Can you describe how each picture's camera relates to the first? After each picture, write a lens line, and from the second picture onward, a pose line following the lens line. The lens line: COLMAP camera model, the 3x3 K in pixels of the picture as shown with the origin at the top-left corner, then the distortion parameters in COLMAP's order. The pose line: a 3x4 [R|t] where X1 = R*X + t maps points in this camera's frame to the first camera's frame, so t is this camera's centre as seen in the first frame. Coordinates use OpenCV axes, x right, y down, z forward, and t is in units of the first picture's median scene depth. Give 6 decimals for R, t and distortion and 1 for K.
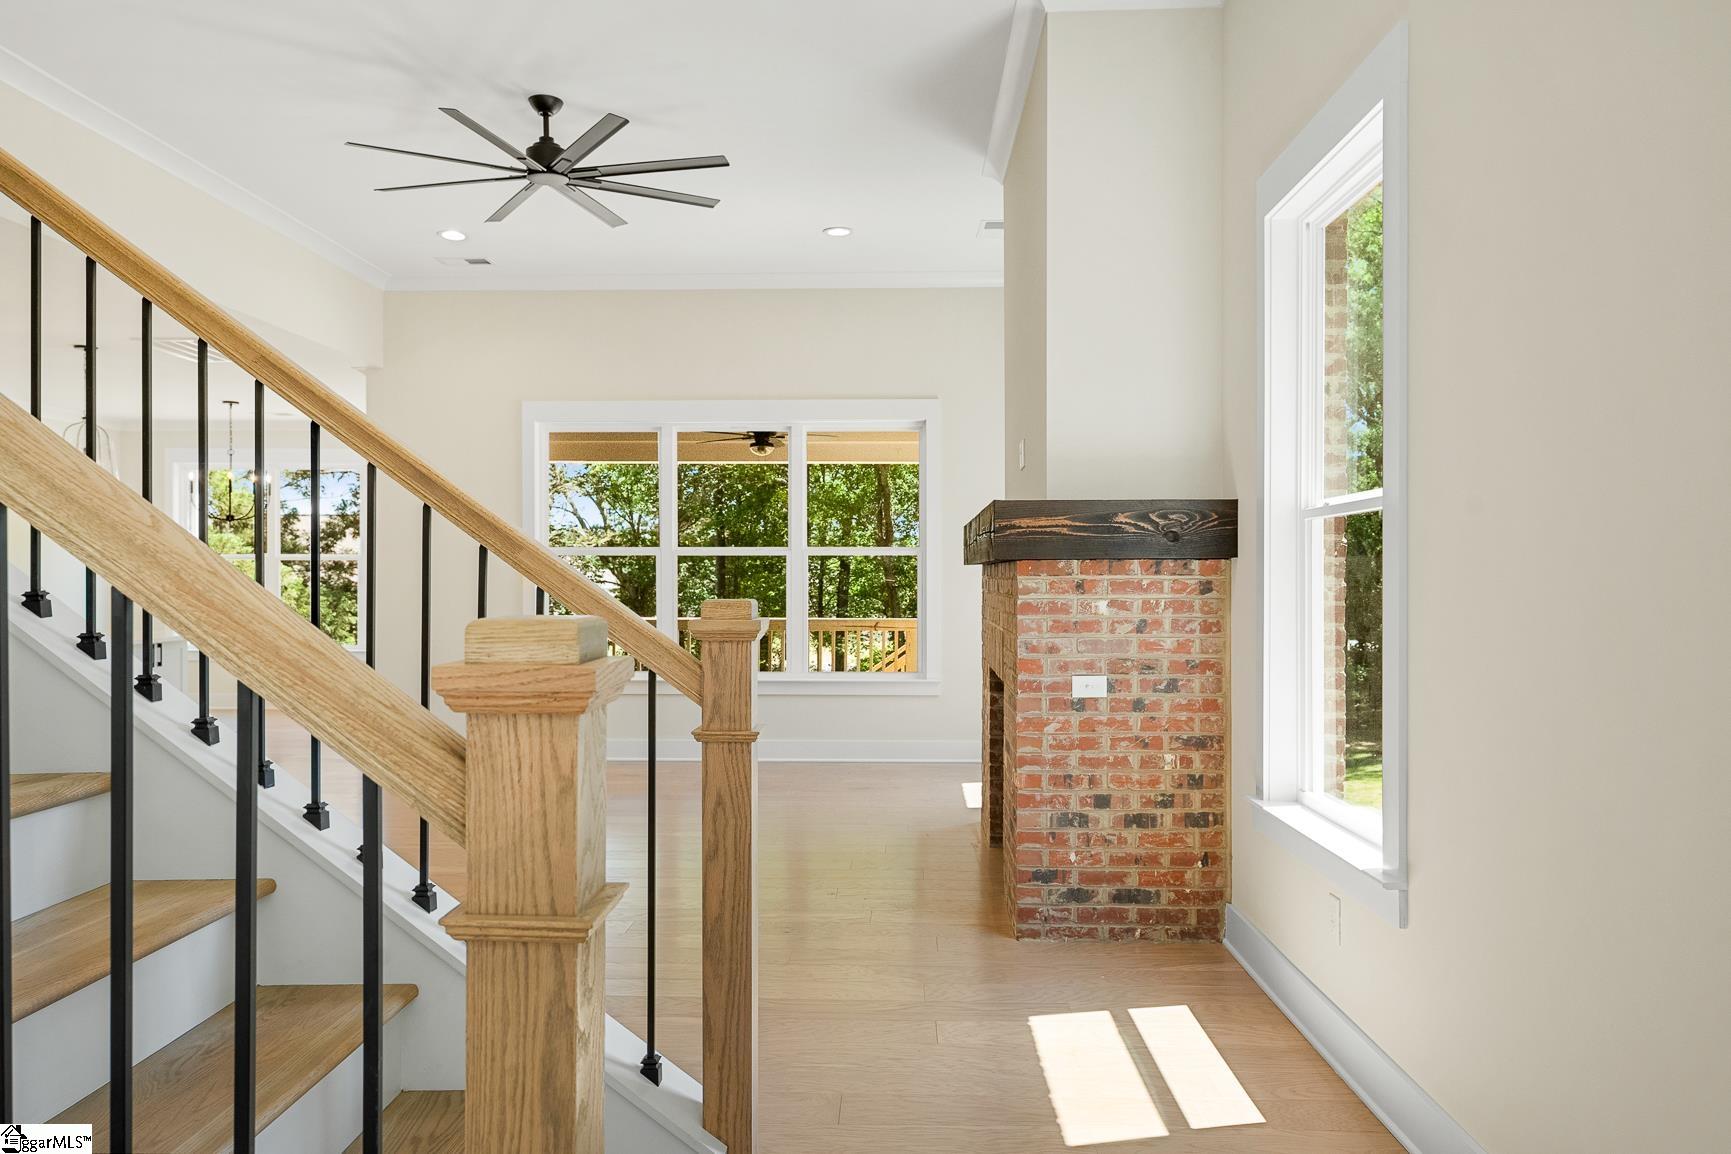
lens RADIAL K [[1191.0, 0, 850.0], [0, 1191.0, 594.2], [0, 0, 1]] dist [0.000943, -0.001739]
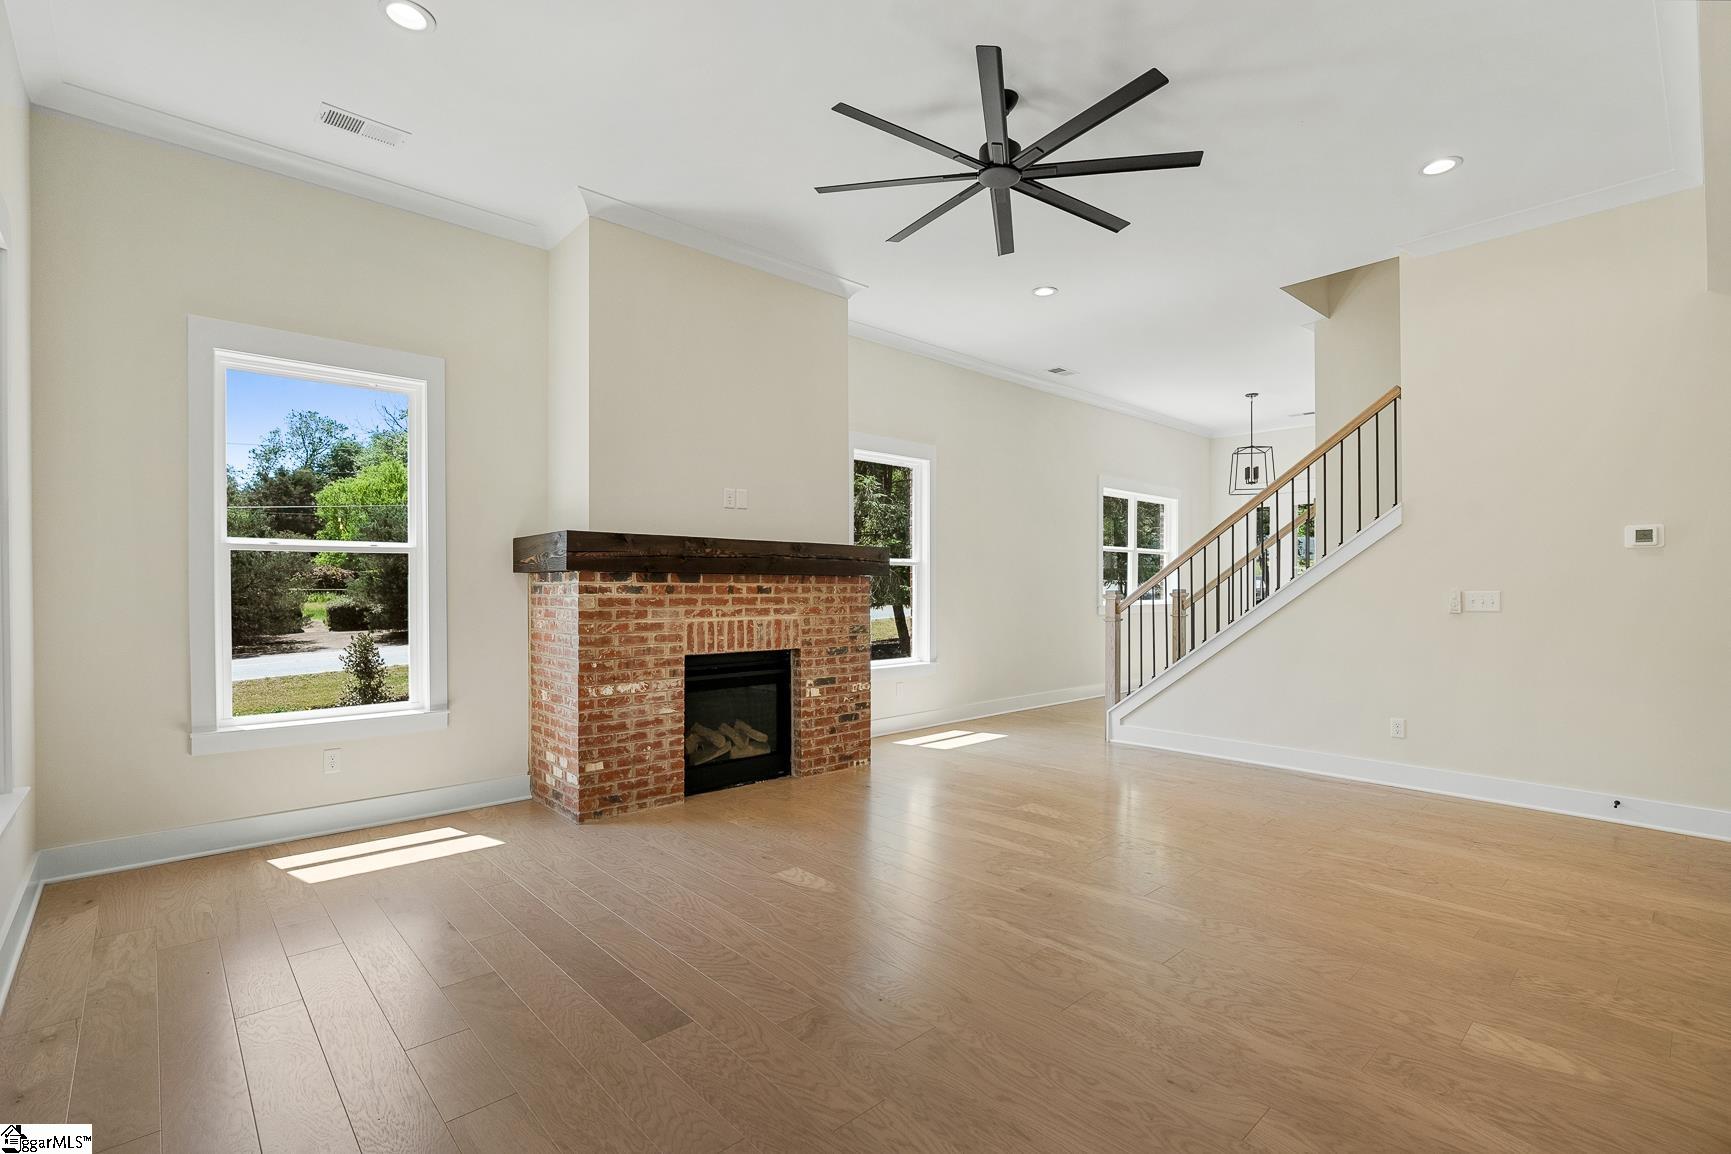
lens RADIAL K [[789.6, 0, 868.1], [0, 789.6, 579.4], [0, 0, 1]] dist [-0.011524, 0.002866]
pose [[-0.710372, 0.009016, 0.703769, -0.692854], [0.011583, 0.999932, -0.001118, -0.019291], [-0.703731, 0.007358, -0.710428, 1.735604]]
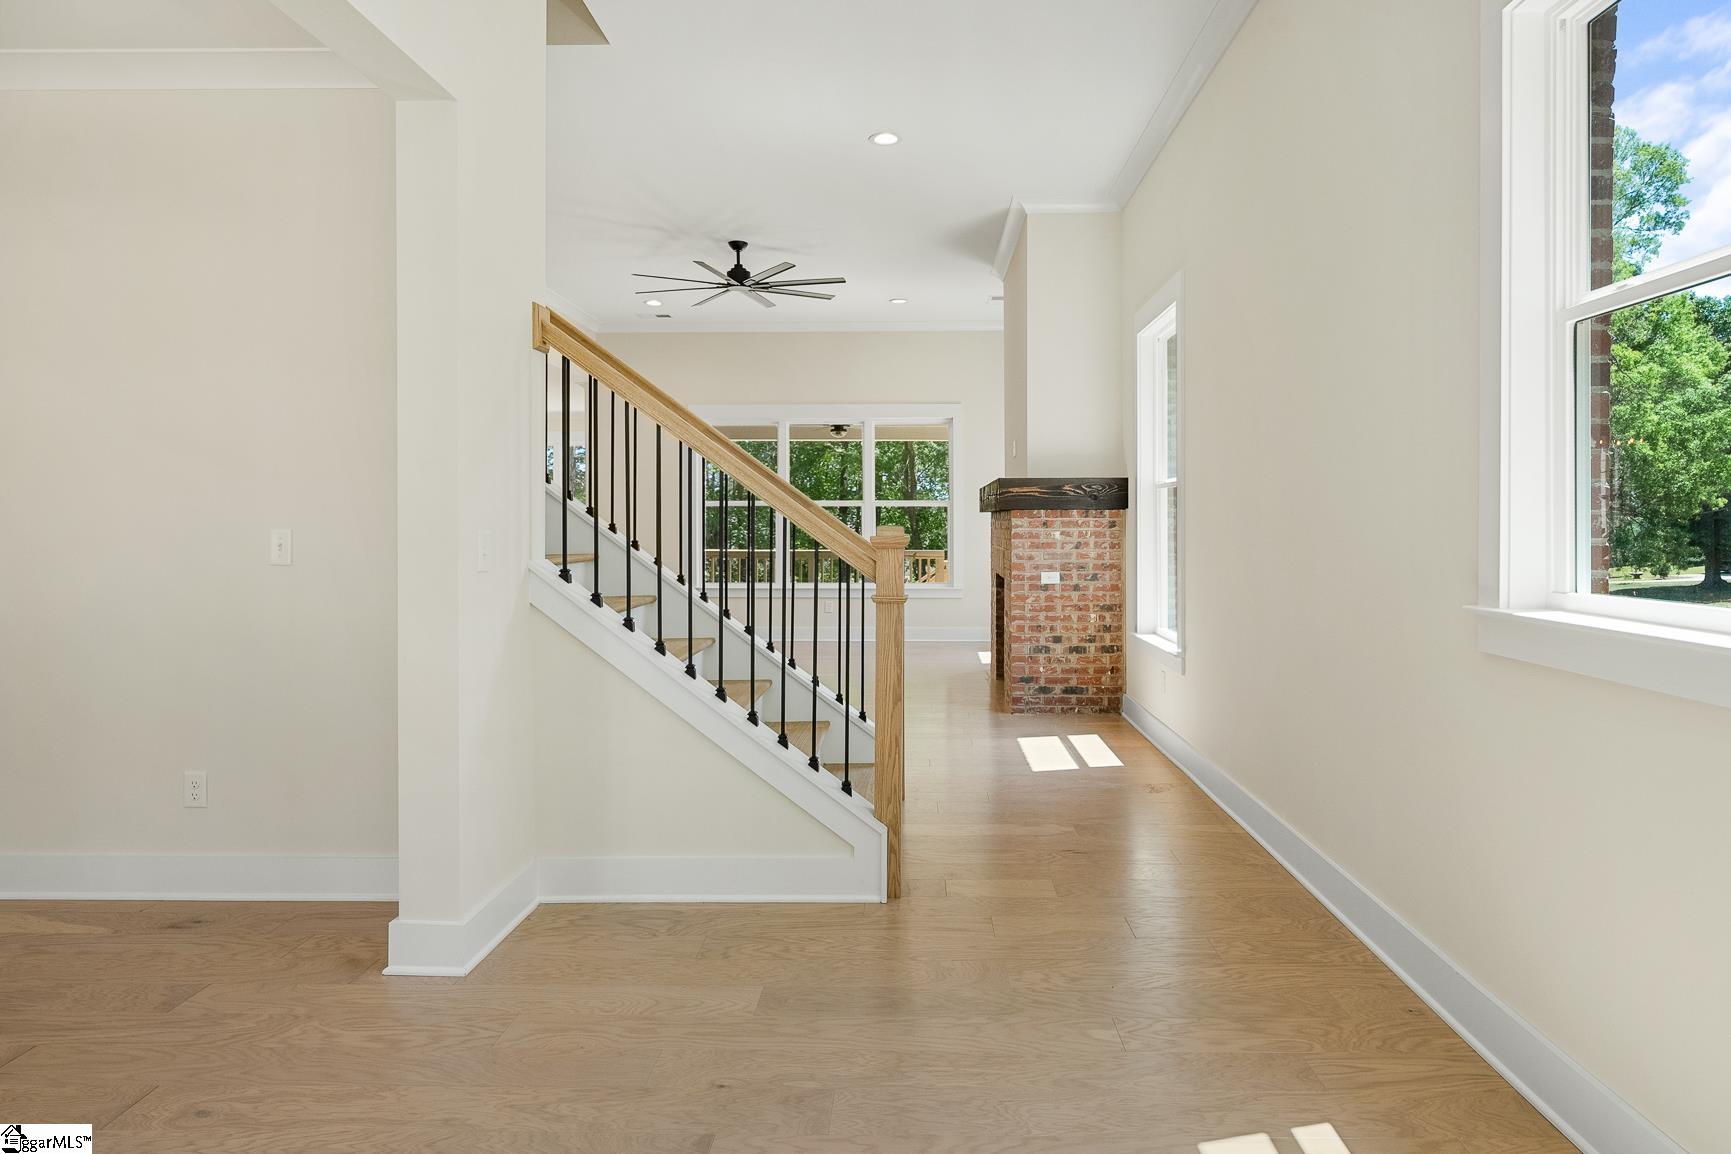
lens RADIAL K [[981.9, 0, 891.1], [0, 981.9, 536.0], [0, 0, 1]] dist [-0.013659, 0.006134]
pose [[0.999904, -0.001997, 0.013712, -0.064845], [0.002001, 0.999998, -0.000271, 0.011457], [-0.013711, 0.000299, 0.999906, -0.500934]]
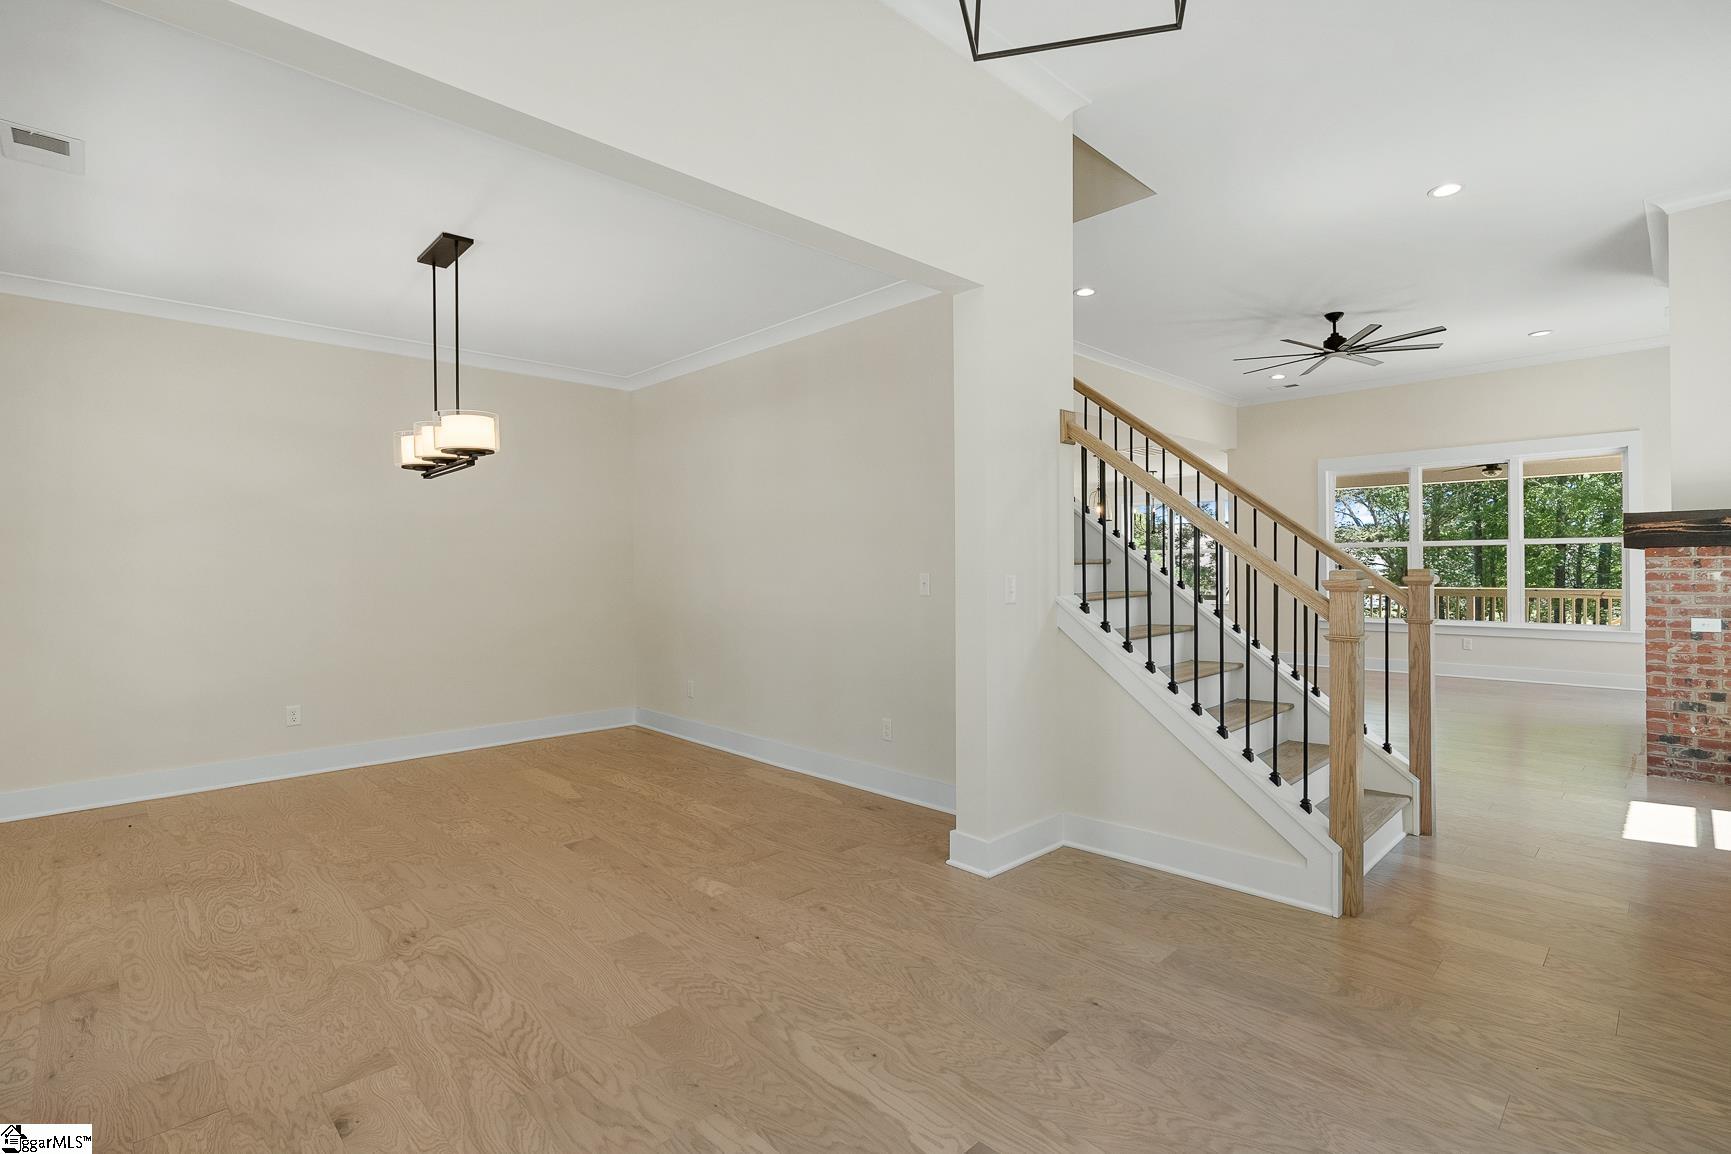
lens RADIAL K [[789.6, 0, 919.8], [0, 789.6, 566.7], [0, 0, 1]] dist [-0.011524, 0.002866]
pose [[0.746119, -0.007745, -0.665768, 0.106403], [0.001853, 0.999953, -0.009557, 0.006249], [0.665810, 0.005897, 0.746098, -0.472561]]
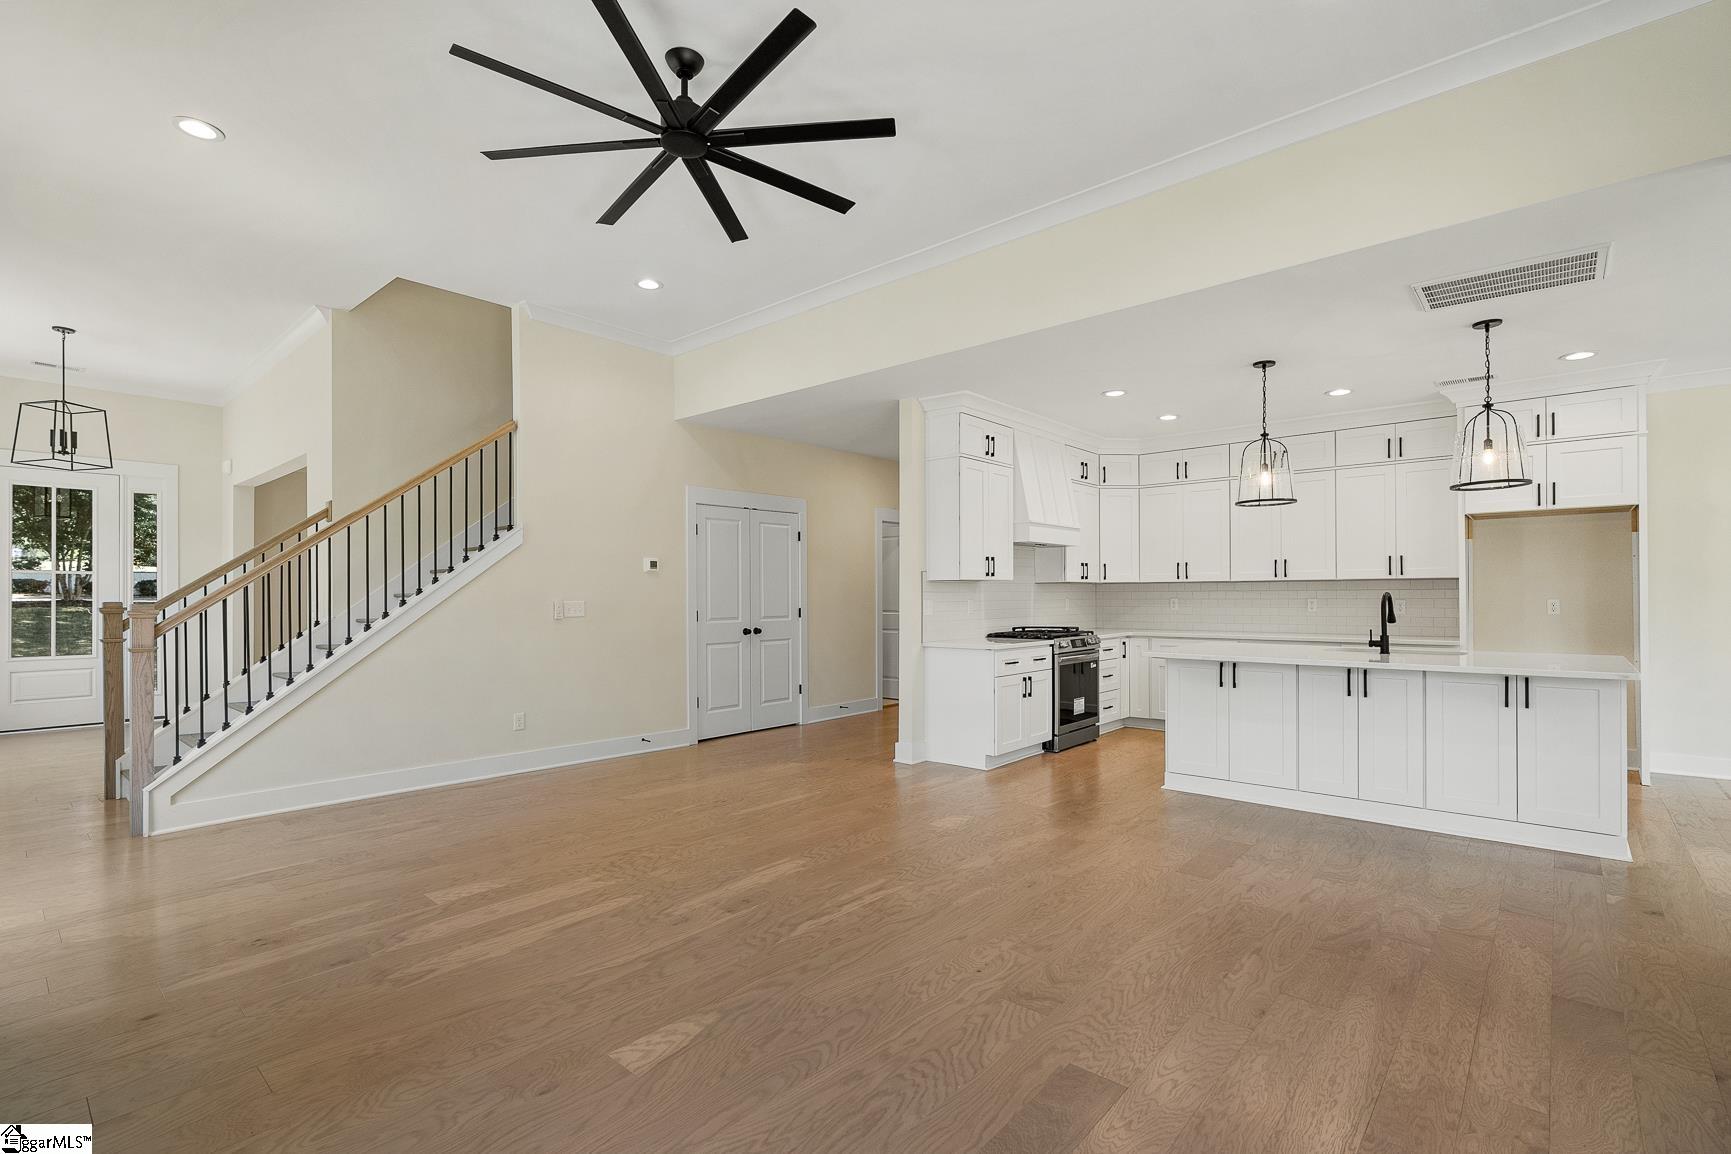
lens RADIAL K [[789.6, 0, 867.7], [0, 789.6, 592.8], [0, 0, 1]] dist [-0.011524, 0.002866]
pose [[-0.625419, 0.001105, -0.780288, 0.129069], [-0.007384, 0.999946, 0.007335, -0.022881], [0.780254, 0.010349, -0.625377, 1.660473]]
